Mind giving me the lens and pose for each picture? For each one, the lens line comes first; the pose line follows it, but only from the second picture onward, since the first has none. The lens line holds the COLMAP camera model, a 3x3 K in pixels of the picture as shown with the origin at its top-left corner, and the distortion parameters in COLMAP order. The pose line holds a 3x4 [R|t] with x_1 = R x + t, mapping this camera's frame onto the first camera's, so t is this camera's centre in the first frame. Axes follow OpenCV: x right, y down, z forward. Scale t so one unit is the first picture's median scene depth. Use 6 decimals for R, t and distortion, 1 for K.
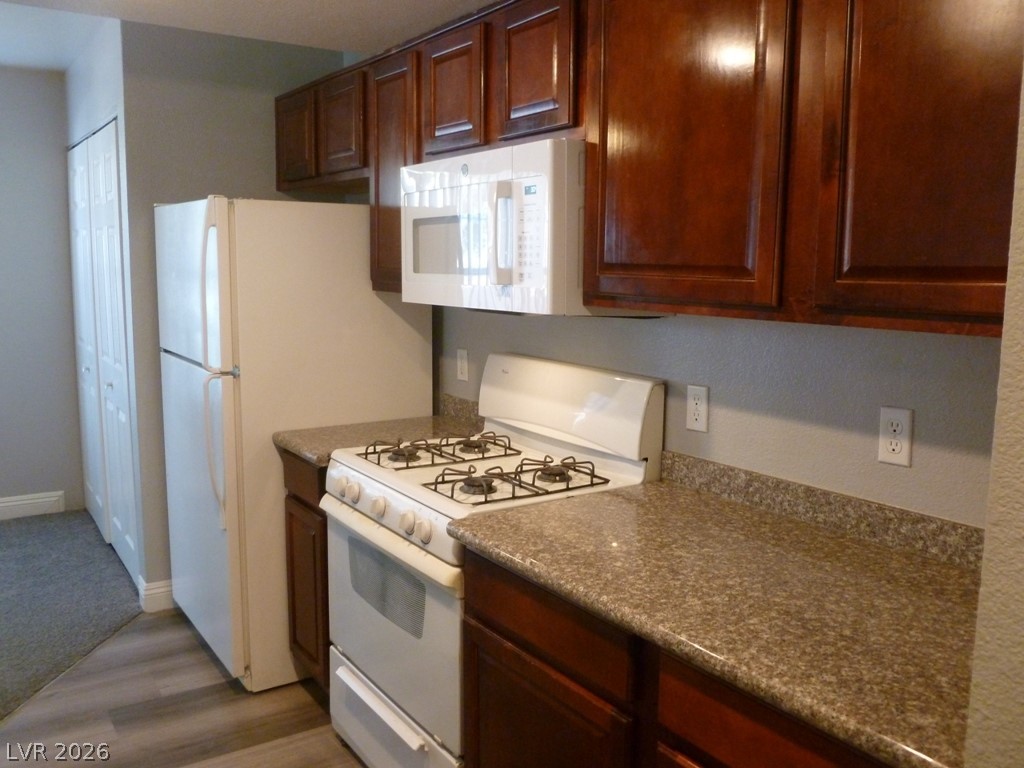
lens RADIAL K [[893.3, 0, 511.4], [0, 893.3, 398.0], [0, 0, 1]] dist [0.000356, 0.008700]
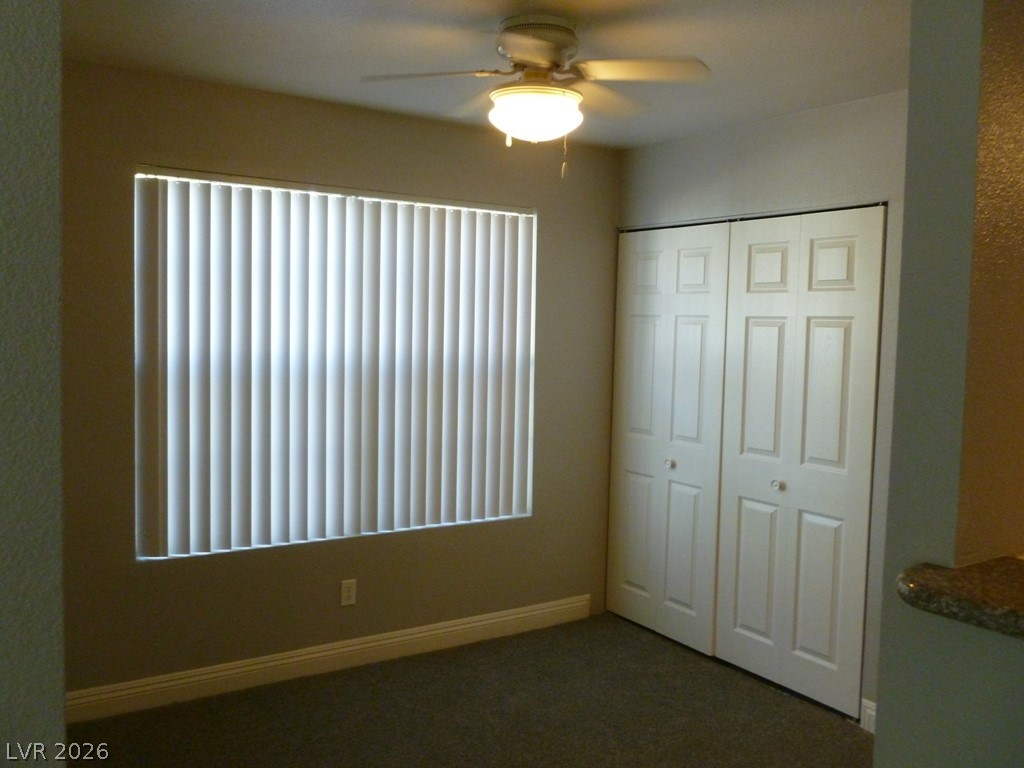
lens RADIAL K [[893.3, 0, 511.4], [0, 893.3, 398.0], [0, 0, 1]] dist [0.000356, 0.008700]
pose [[0.999963, 0.007200, 0.004752, -1.323669], [-0.006761, 0.996216, -0.086654, -0.042633], [-0.005358, 0.086619, 0.996227, 0.123234]]
